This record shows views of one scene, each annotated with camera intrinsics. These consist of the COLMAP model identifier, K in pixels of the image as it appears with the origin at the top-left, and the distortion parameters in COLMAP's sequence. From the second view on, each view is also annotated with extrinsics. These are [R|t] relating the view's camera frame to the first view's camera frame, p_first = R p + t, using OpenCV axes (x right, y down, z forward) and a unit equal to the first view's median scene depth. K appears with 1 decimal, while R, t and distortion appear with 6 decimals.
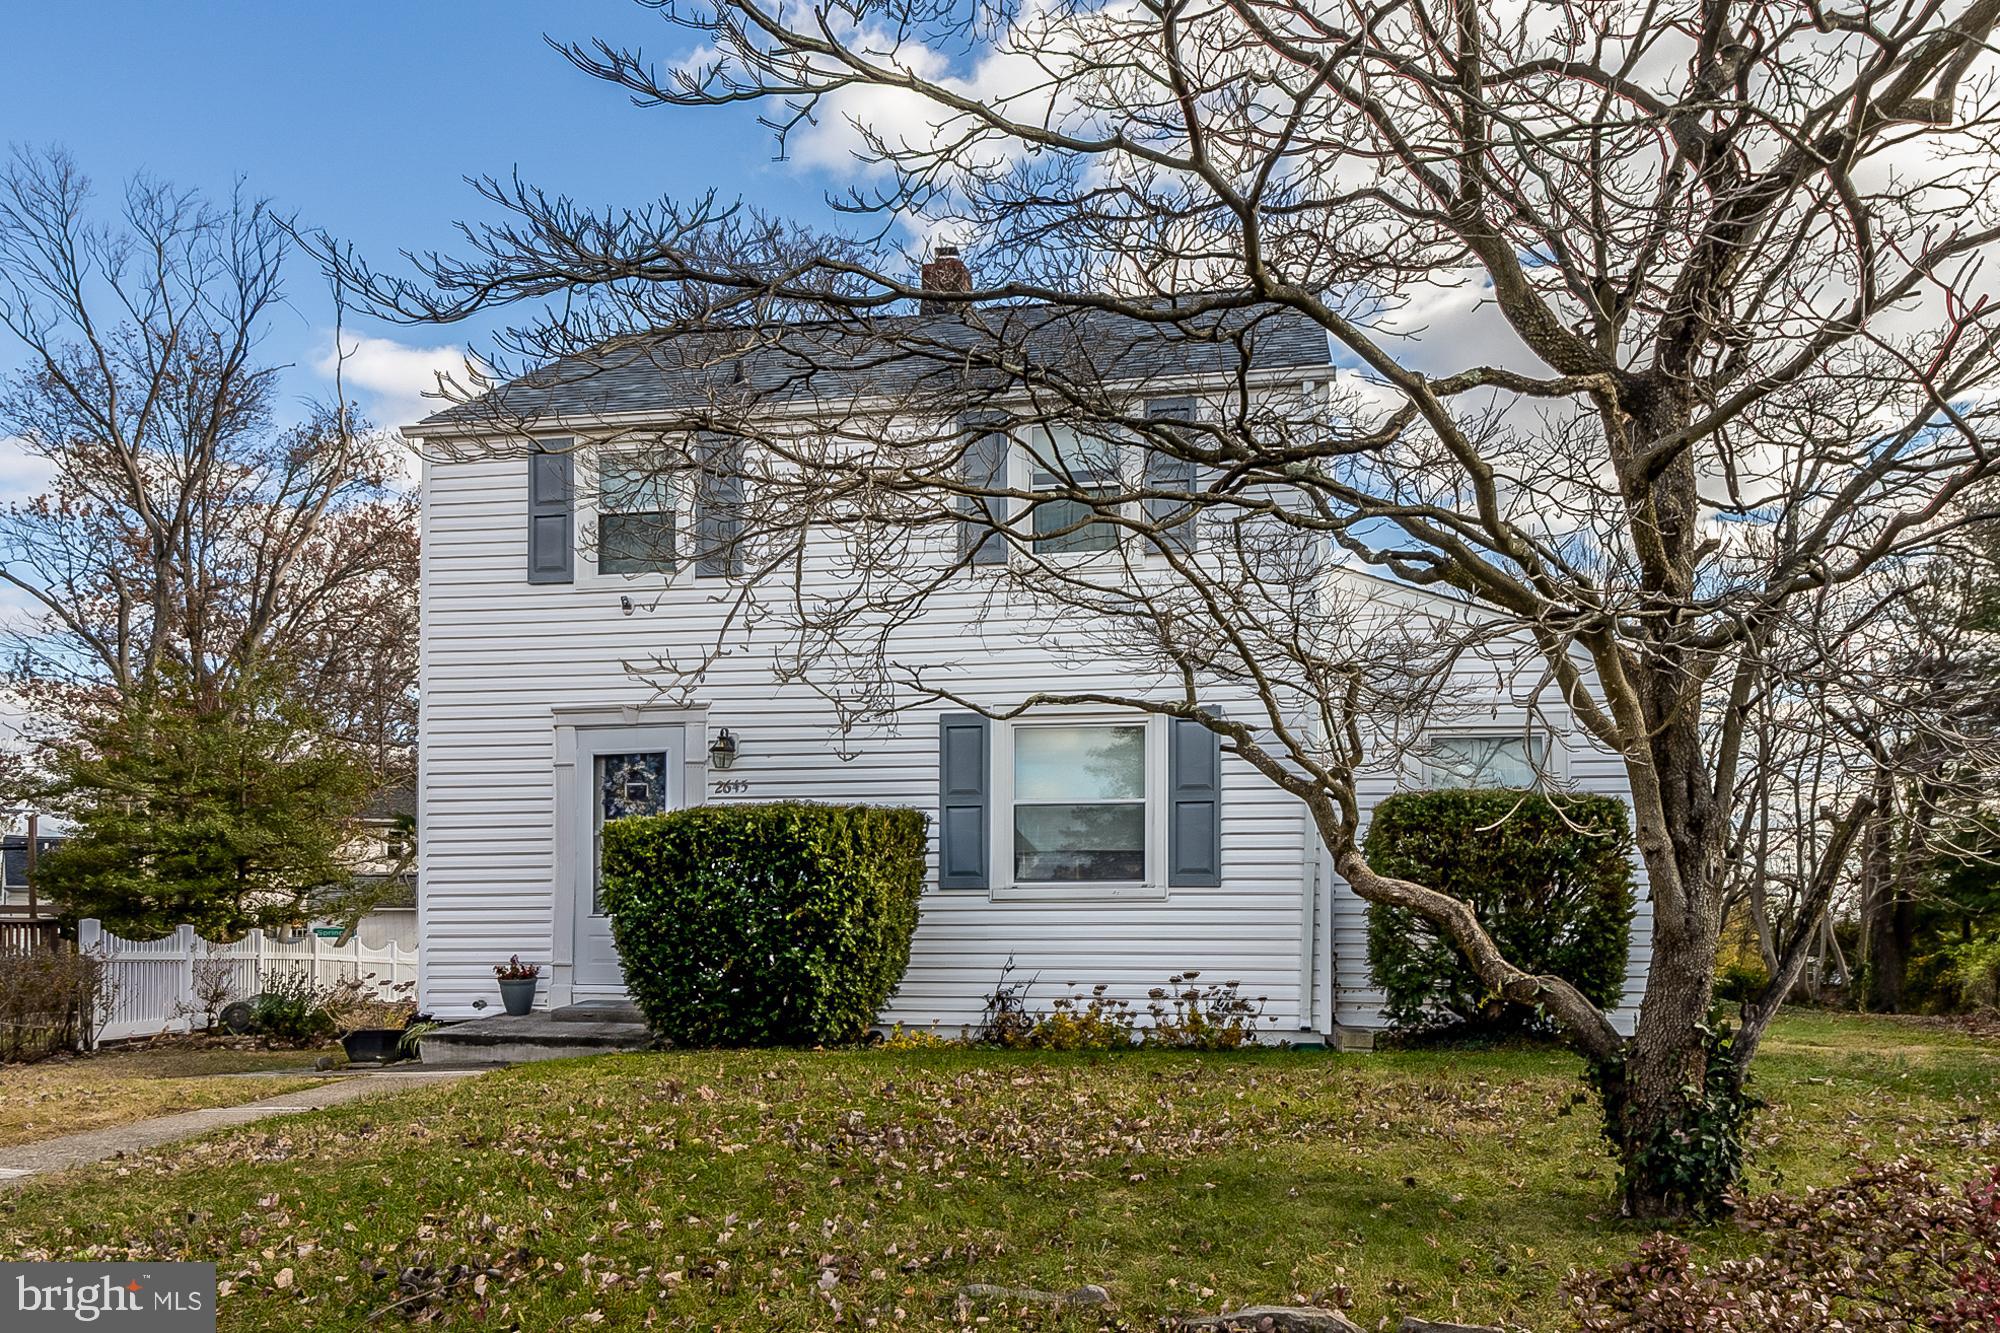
lens RADIAL K [[1237.9, 0, 1000.0], [0, 1237.9, 666.5], [0, 0, 1]] dist [0.026847, -0.003361]
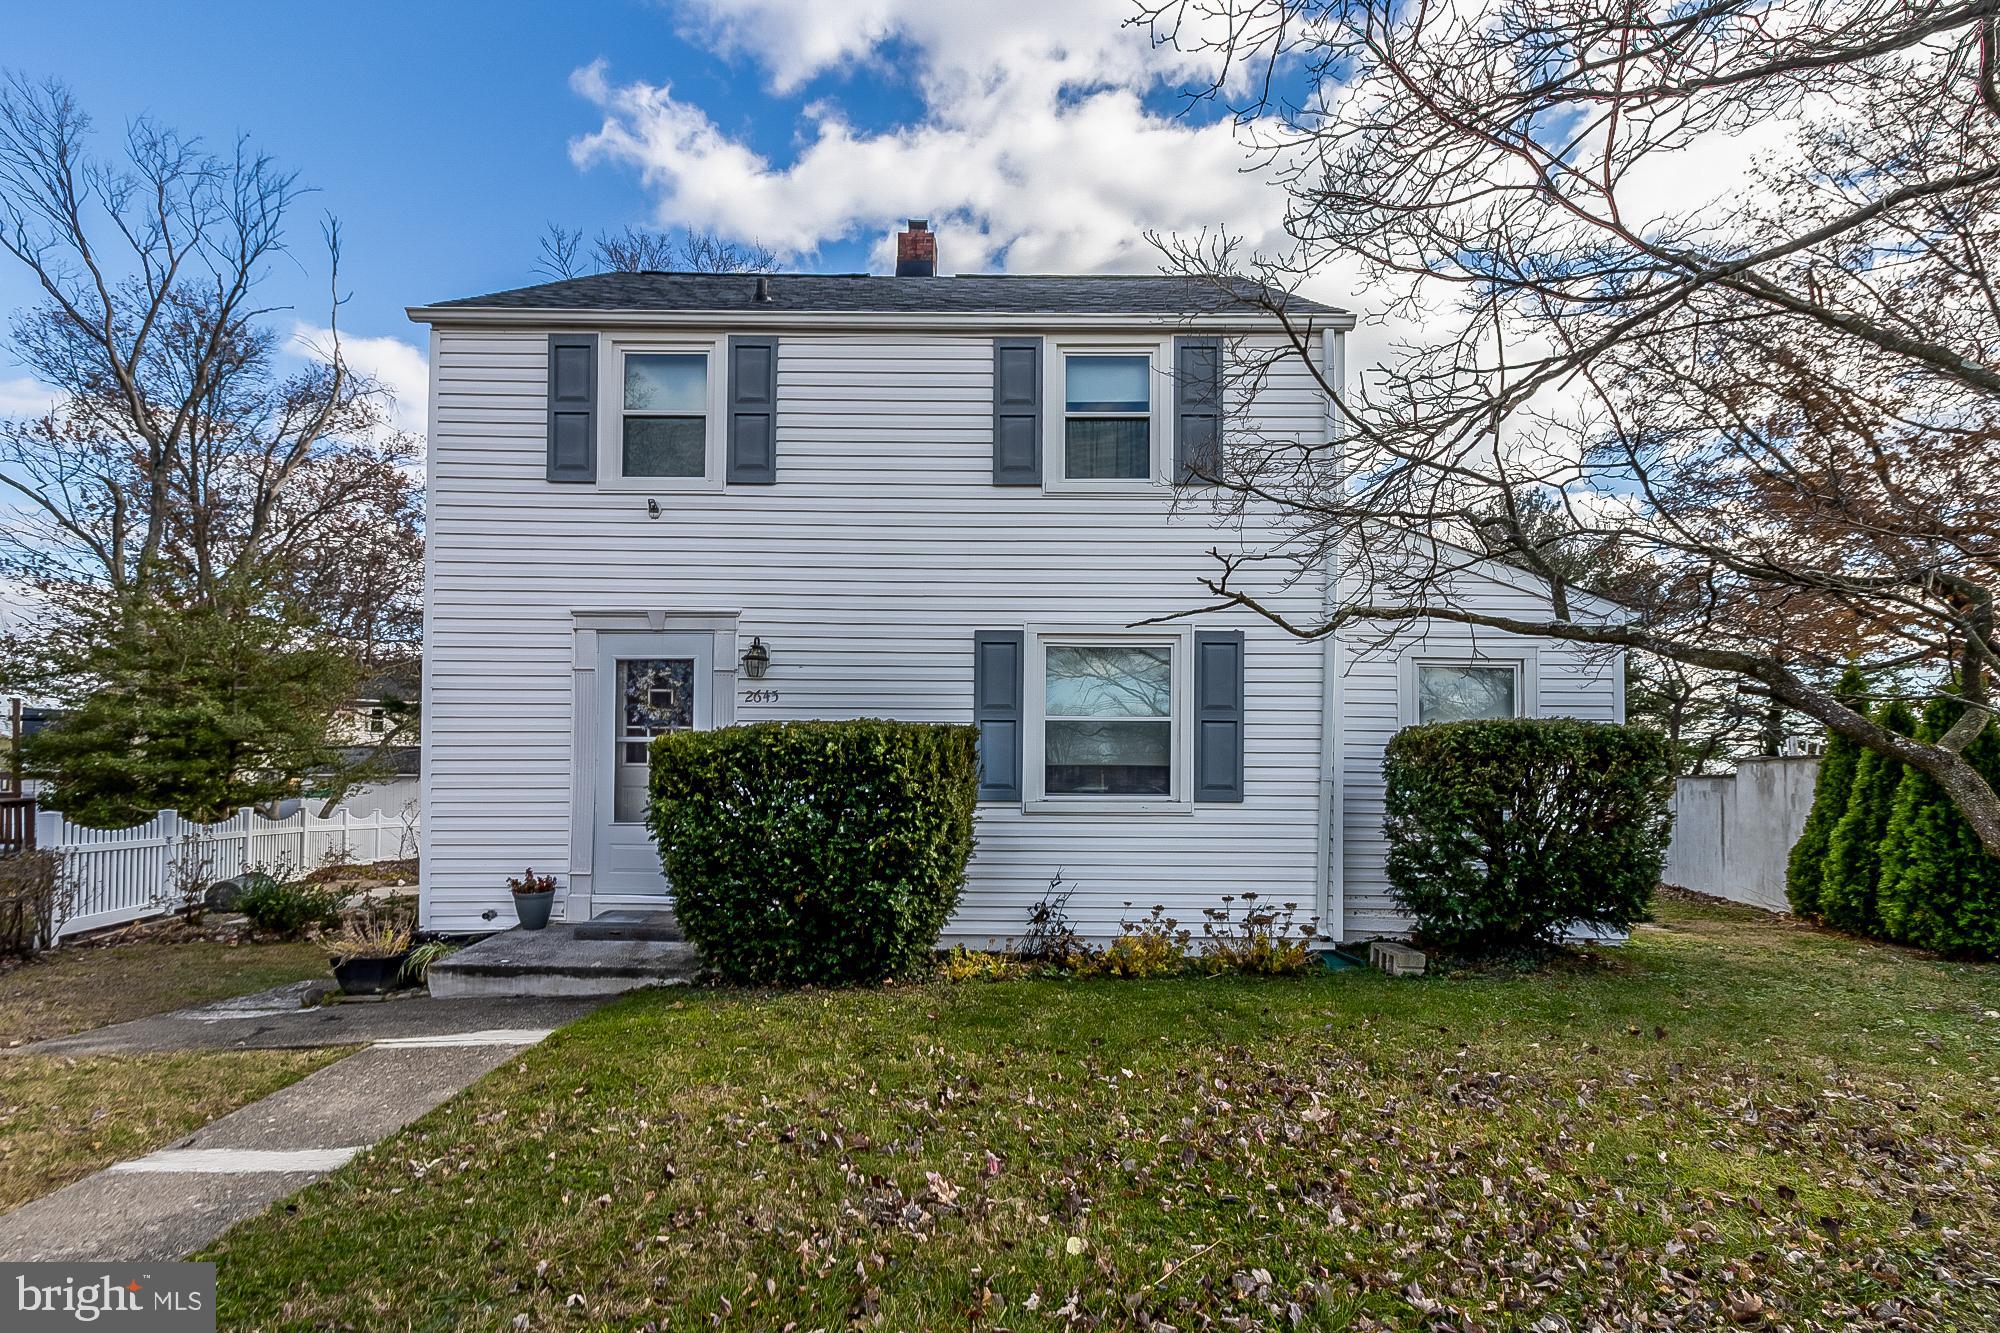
lens RADIAL K [[903.8, 0, 1001.6], [0, 903.8, 634.8], [0, 0, 1]] dist [0.001682, 0.001239]
pose [[0.987953, 0.032962, 0.151201, -0.136152], [-0.038574, 0.998666, 0.034332, 0.015338], [-0.149867, -0.039751, 0.987907, 0.253095]]
